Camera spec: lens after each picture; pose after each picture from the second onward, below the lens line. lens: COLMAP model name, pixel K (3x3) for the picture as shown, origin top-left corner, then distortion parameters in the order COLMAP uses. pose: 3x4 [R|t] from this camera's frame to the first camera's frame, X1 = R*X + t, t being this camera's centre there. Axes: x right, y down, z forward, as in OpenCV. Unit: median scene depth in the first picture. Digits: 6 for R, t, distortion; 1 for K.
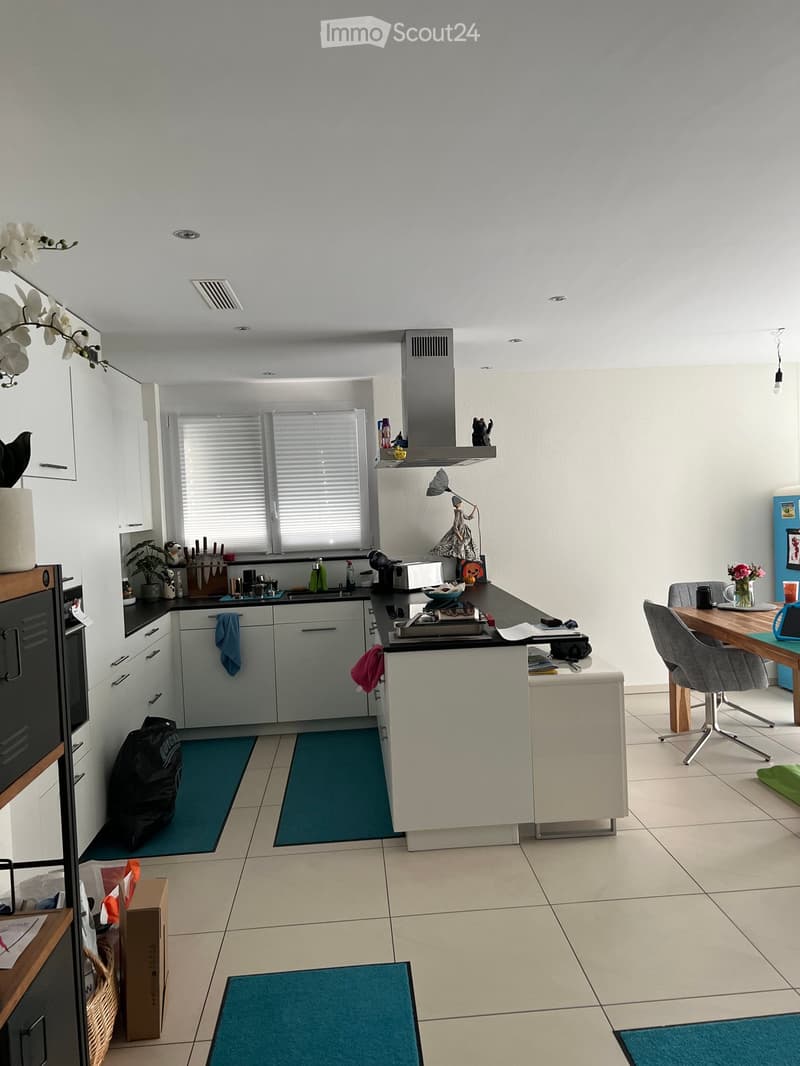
lens RADIAL K [[787.8, 0, 400.0], [0, 787.8, 533.0], [0, 0, 1]] dist [0.119114, -0.166466]
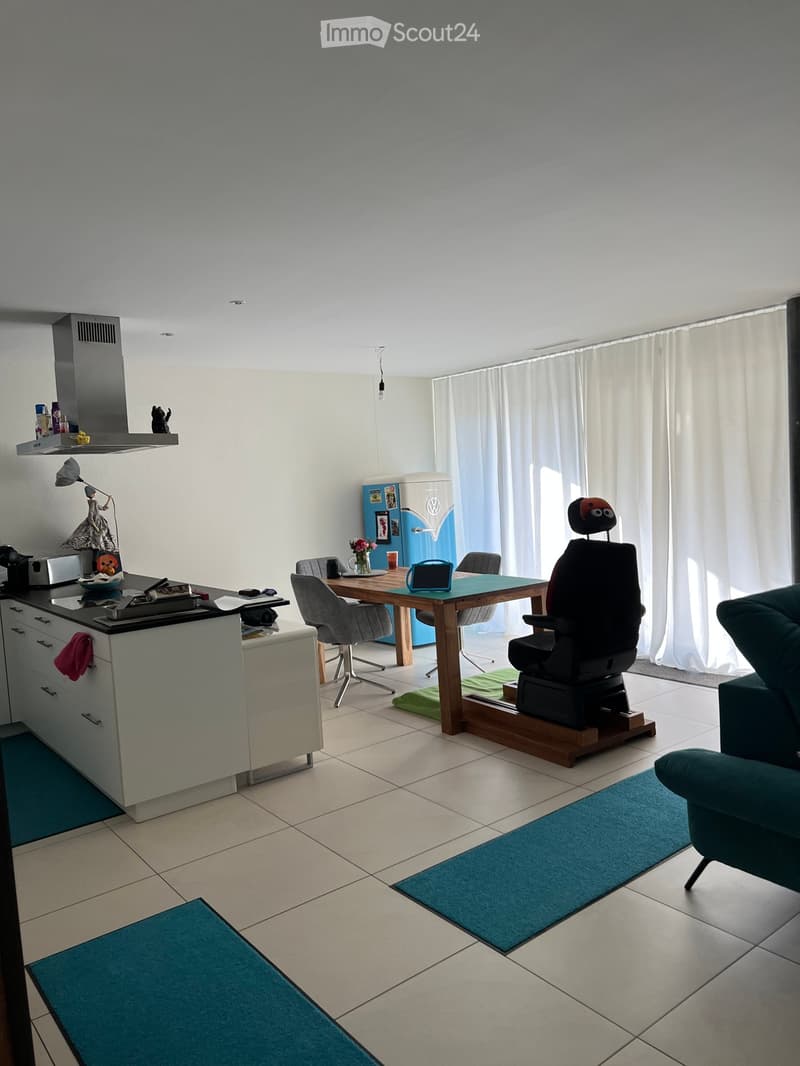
lens RADIAL K [[800.6, 0, 400.0], [0, 800.6, 533.0], [0, 0, 1]] dist [0.010800, -0.001277]
pose [[0.829902, -0.040668, 0.556425, -0.207876], [0.041888, 0.999067, 0.010545, 0.020715], [-0.556335, 0.014556, 0.830831, -0.043202]]
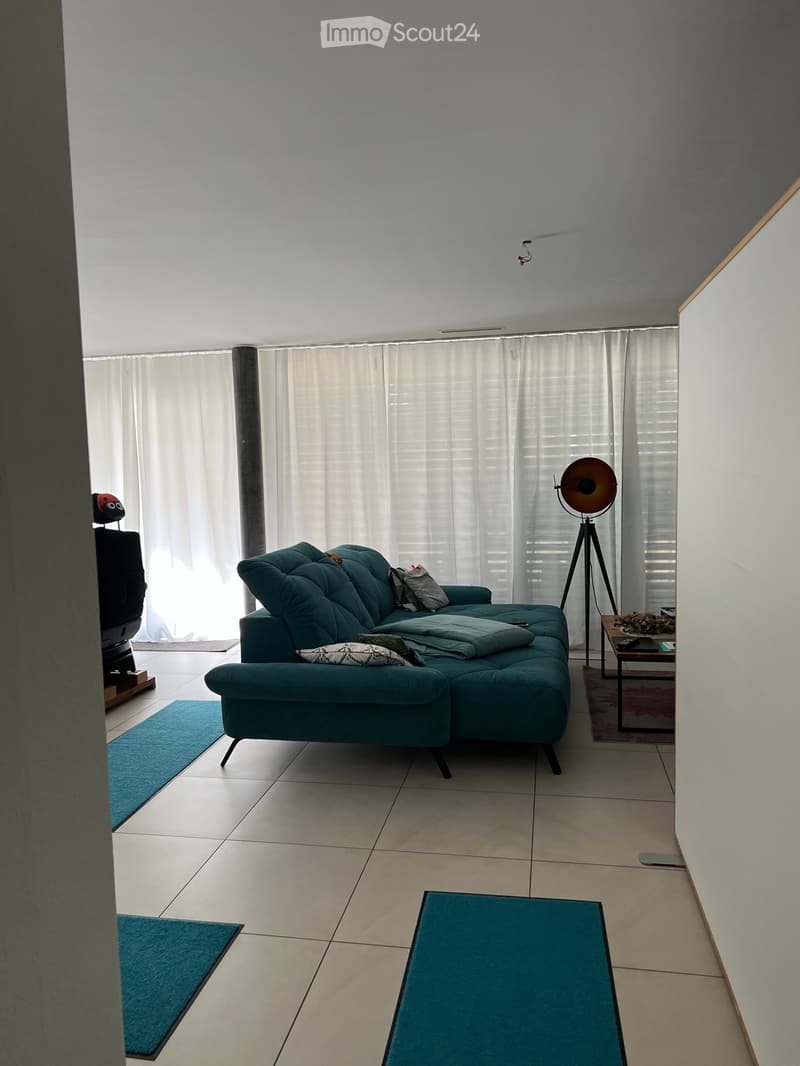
lens RADIAL K [[800.6, 0, 400.0], [0, 800.6, 533.0], [0, 0, 1]] dist [0.010800, -0.001277]
pose [[0.245891, -0.043158, 0.968336, -0.560277], [0.053198, 0.998103, 0.030976, 0.046771], [-0.967837, 0.043897, 0.247720, -0.068869]]
